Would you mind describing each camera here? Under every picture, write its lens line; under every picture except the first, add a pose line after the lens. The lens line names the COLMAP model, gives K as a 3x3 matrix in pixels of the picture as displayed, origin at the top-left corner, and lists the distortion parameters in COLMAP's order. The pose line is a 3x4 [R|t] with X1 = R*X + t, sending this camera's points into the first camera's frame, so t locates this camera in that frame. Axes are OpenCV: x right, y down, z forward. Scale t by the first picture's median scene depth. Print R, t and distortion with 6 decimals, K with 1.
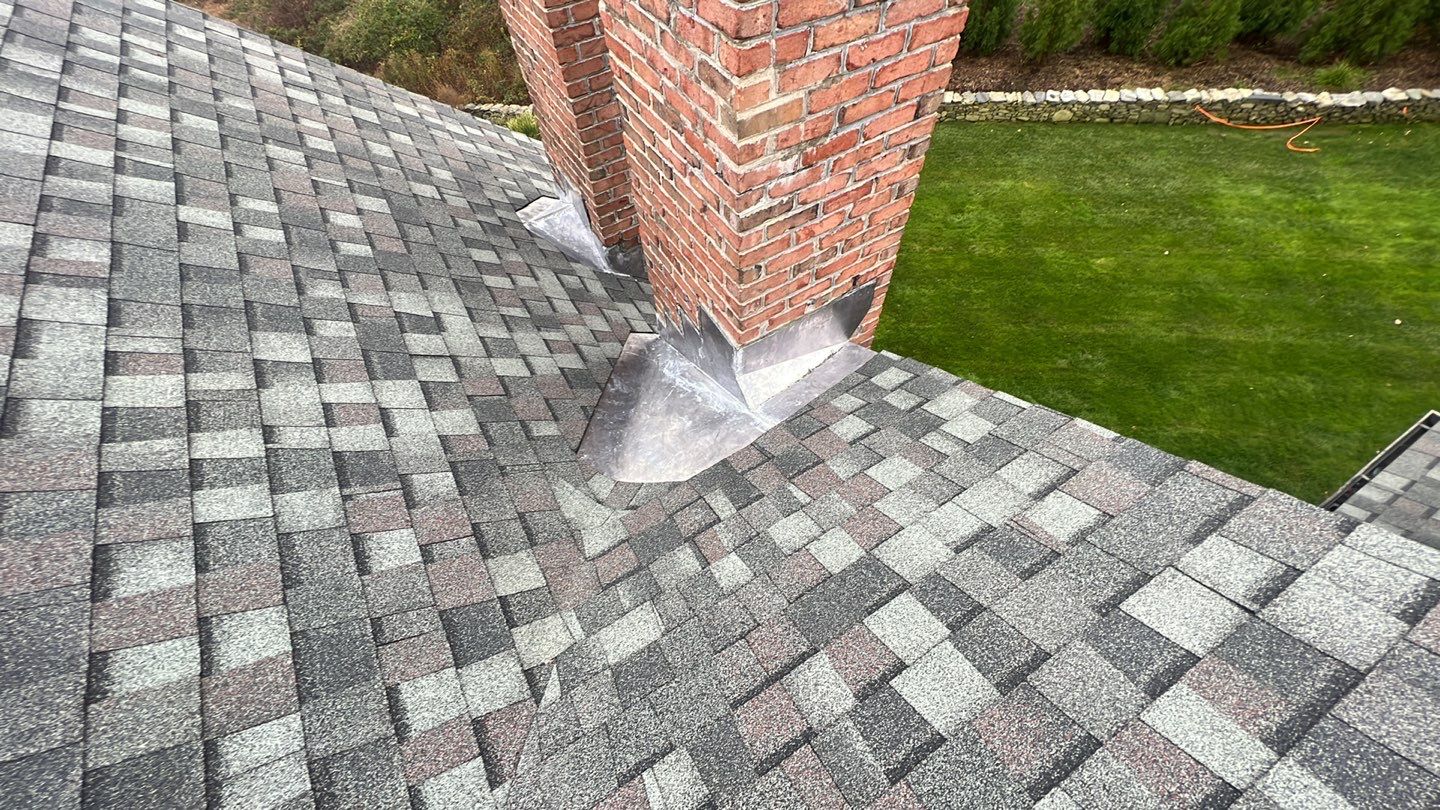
lens RADIAL K [[549.6, 0, 719.2], [0, 549.6, 404.9], [0, 0, 1]] dist [-0.000723, -0.000247]
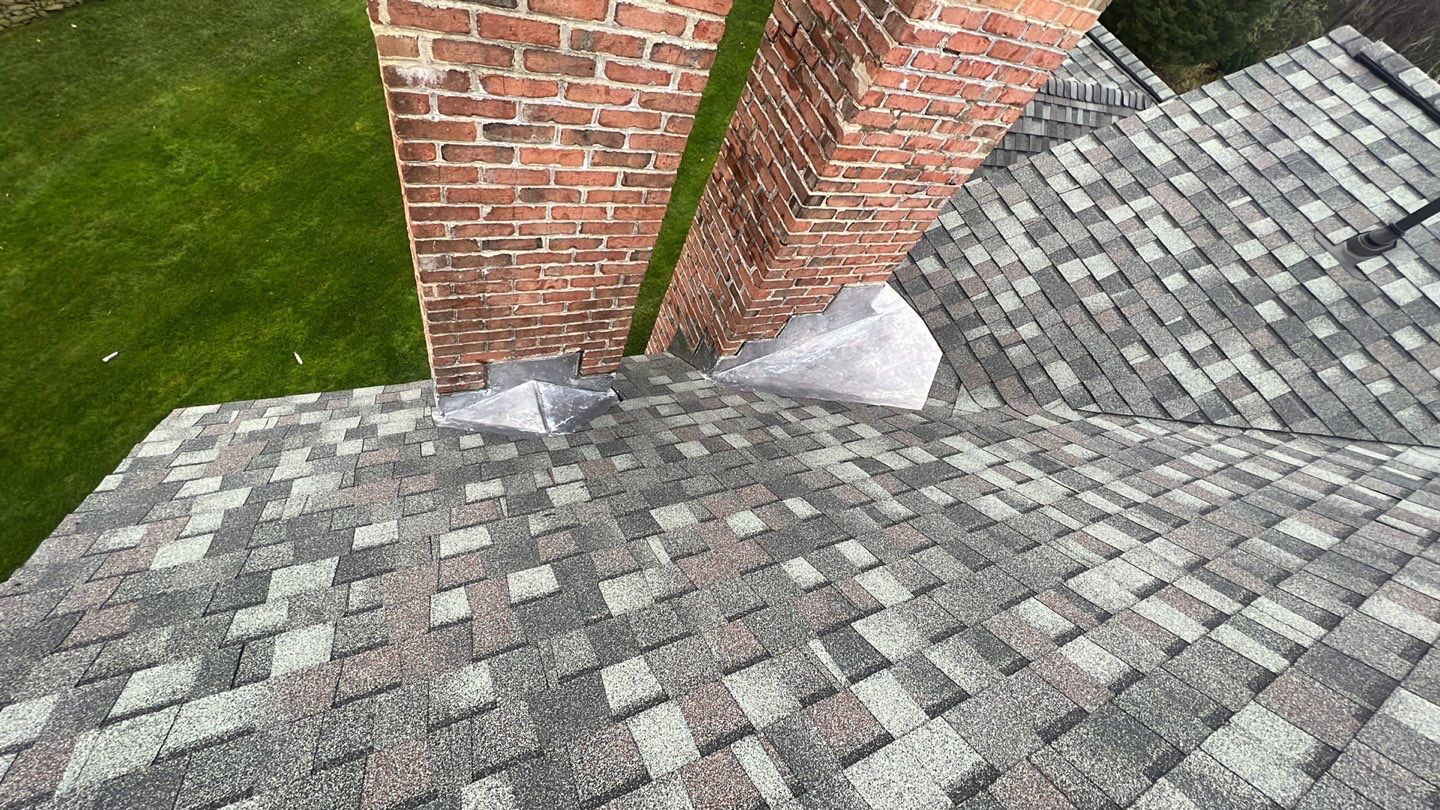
lens RADIAL K [[549.6, 0, 715.1], [0, 549.6, 403.7], [0, 0, 1]] dist [-0.000723, -0.000247]
pose [[0.149697, -0.779592, 0.608134, -1.410389], [0.596660, 0.561676, 0.573163, -1.240316], [-0.788408, 0.277049, 0.549233, 0.758090]]
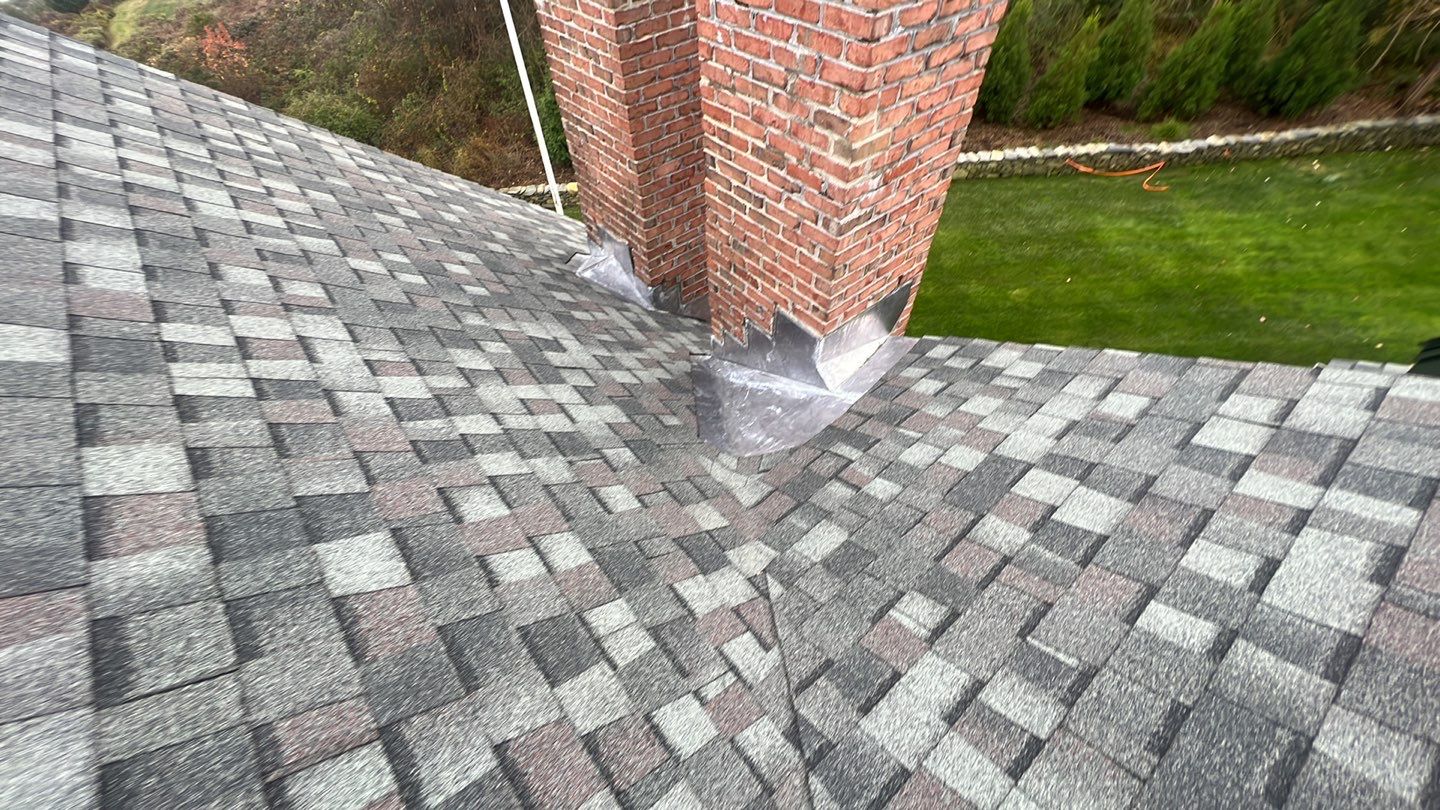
lens RADIAL K [[549.6, 0, 718.5], [0, 549.6, 404.5], [0, 0, 1]] dist [-0.000723, -0.000247]
pose [[0.988791, -0.103404, 0.107699, -0.403471], [0.115734, 0.986560, -0.115346, 0.186525], [-0.094324, 0.126517, 0.987470, -0.198376]]
